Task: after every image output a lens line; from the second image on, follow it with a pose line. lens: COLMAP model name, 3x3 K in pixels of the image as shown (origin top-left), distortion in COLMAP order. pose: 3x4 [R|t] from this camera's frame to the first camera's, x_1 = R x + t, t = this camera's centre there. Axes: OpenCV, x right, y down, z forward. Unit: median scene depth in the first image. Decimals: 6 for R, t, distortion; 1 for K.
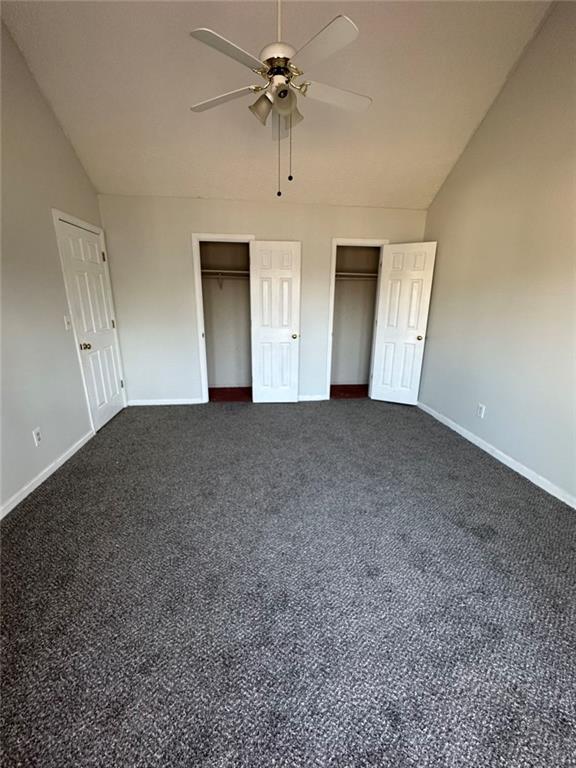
lens RADIAL K [[306.3, 0, 285.5], [0, 306.3, 379.1], [0, 0, 1]] dist [0.000191, 0.000060]
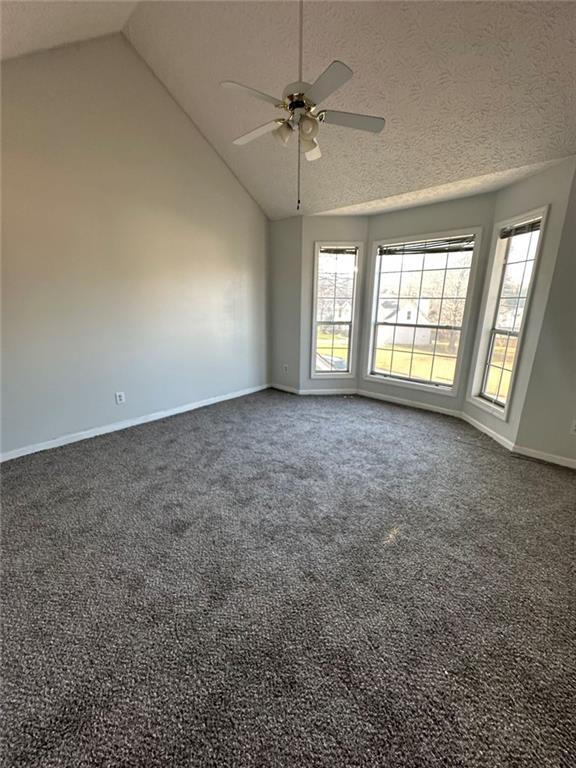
lens RADIAL K [[306.3, 0, 285.5], [0, 306.3, 379.1], [0, 0, 1]] dist [0.000191, 0.000060]
pose [[-0.634077, -0.205666, 0.745418, -0.689738], [0.198461, 0.888409, 0.413936, -0.367296], [-0.747368, 0.410404, -0.522503, 1.342489]]
